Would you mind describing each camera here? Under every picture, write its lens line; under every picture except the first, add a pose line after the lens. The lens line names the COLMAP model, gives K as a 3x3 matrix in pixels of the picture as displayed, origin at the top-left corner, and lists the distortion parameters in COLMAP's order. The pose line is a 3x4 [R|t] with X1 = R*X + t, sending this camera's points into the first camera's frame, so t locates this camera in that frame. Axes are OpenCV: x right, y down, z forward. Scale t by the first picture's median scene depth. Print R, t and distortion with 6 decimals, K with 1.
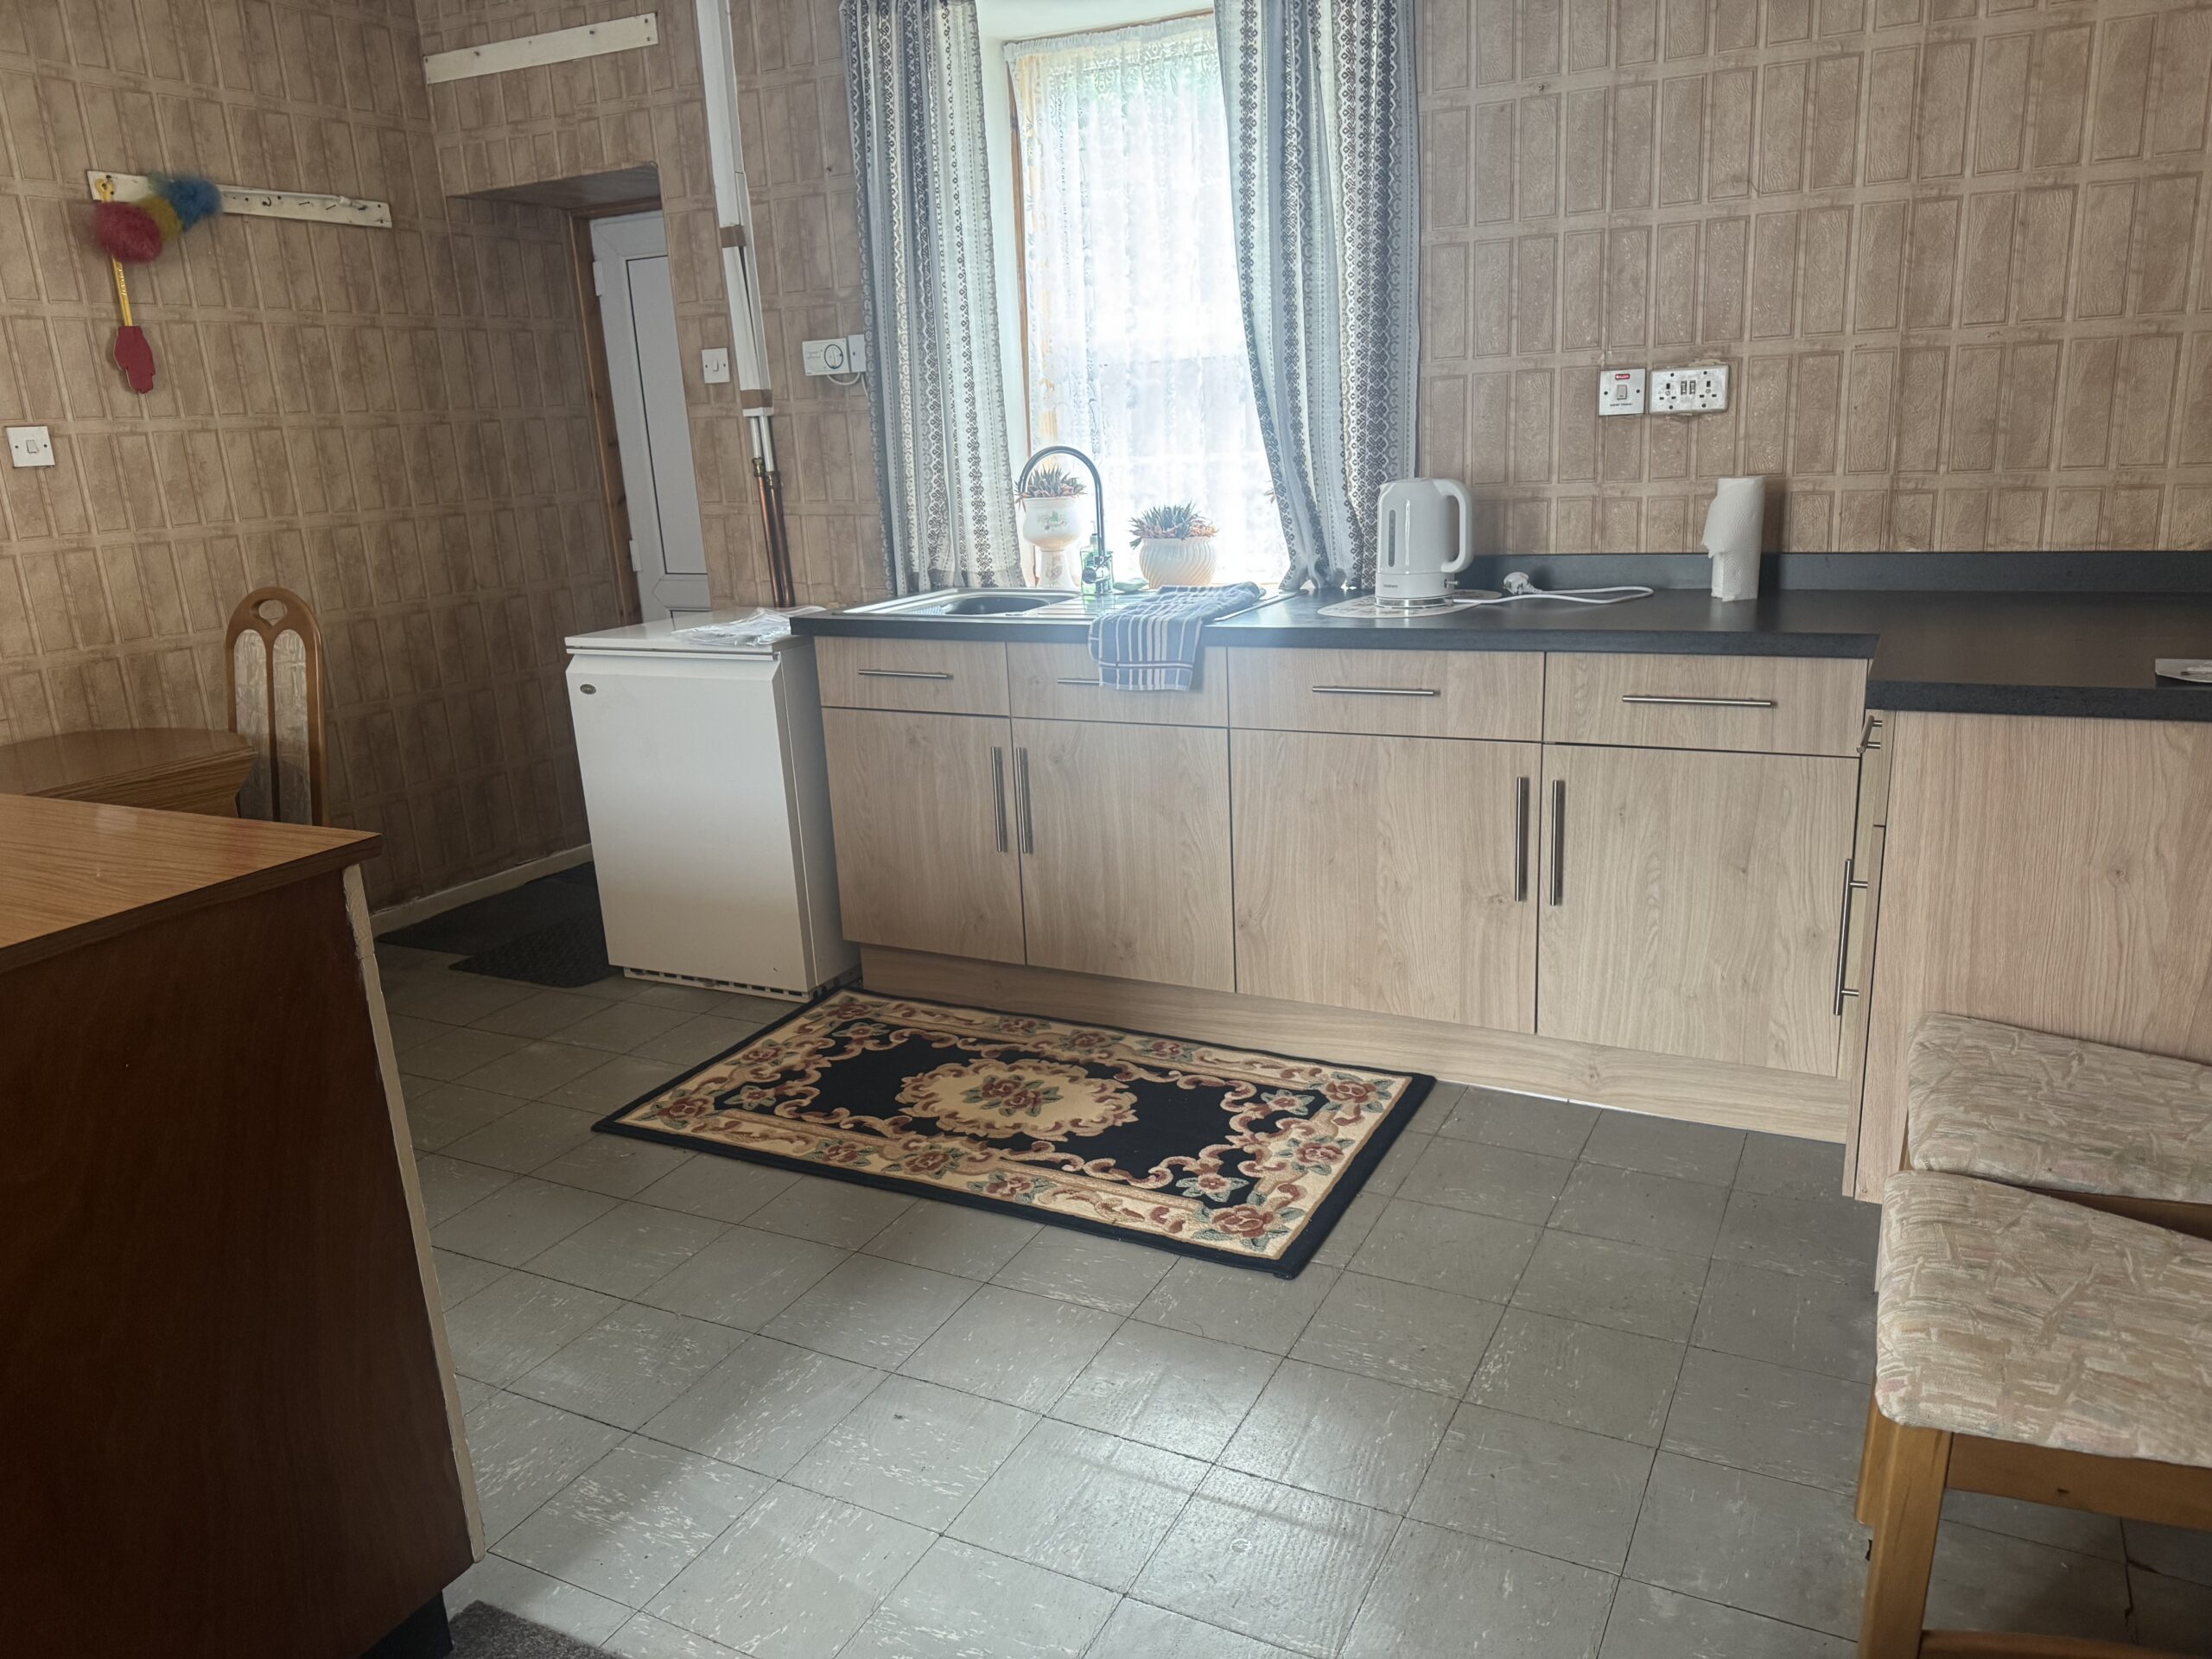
lens RADIAL K [[1545.6, 0, 1115.0], [0, 1545.6, 833.6], [0, 0, 1]] dist [0.119574, -0.144566]
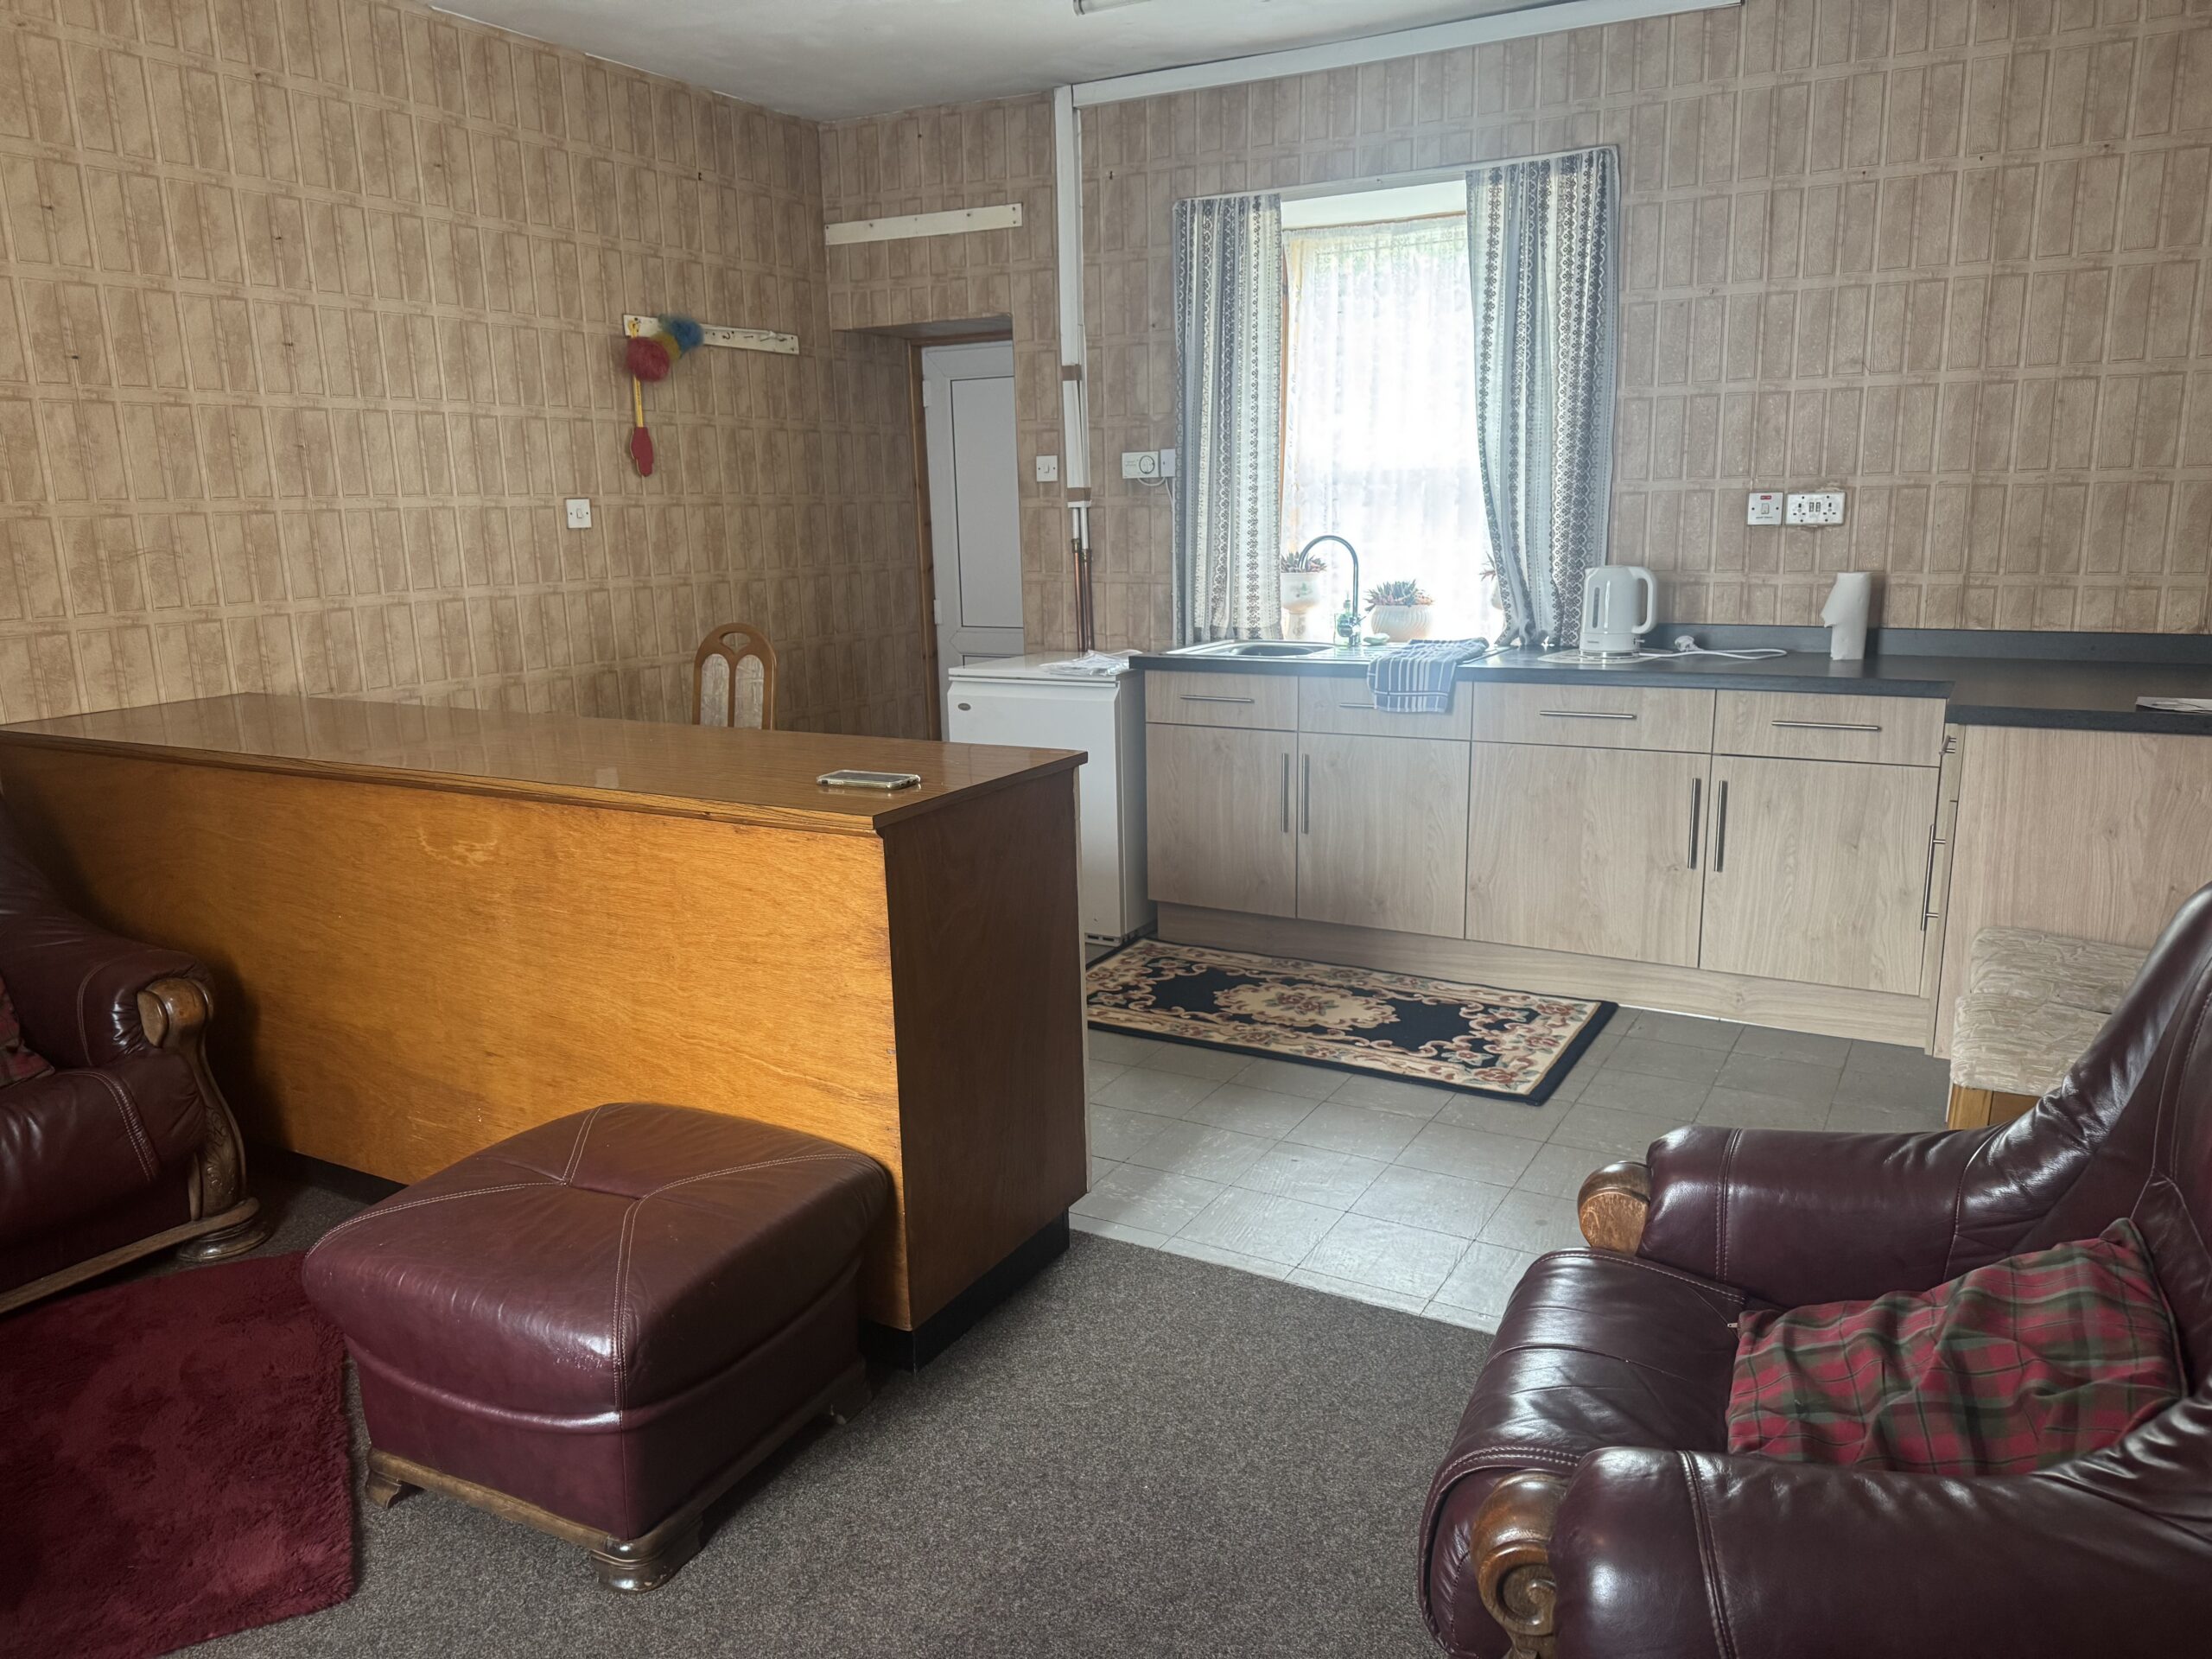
lens RADIAL K [[1610.3, 0, 1102.5], [0, 1610.3, 844.6], [0, 0, 1]] dist [0.143488, -0.180556]
pose [[0.999116, 0.036170, -0.021422, -0.210139], [-0.037189, 0.998095, -0.049222, 0.102381], [0.019601, 0.049975, 0.998558, -0.422760]]
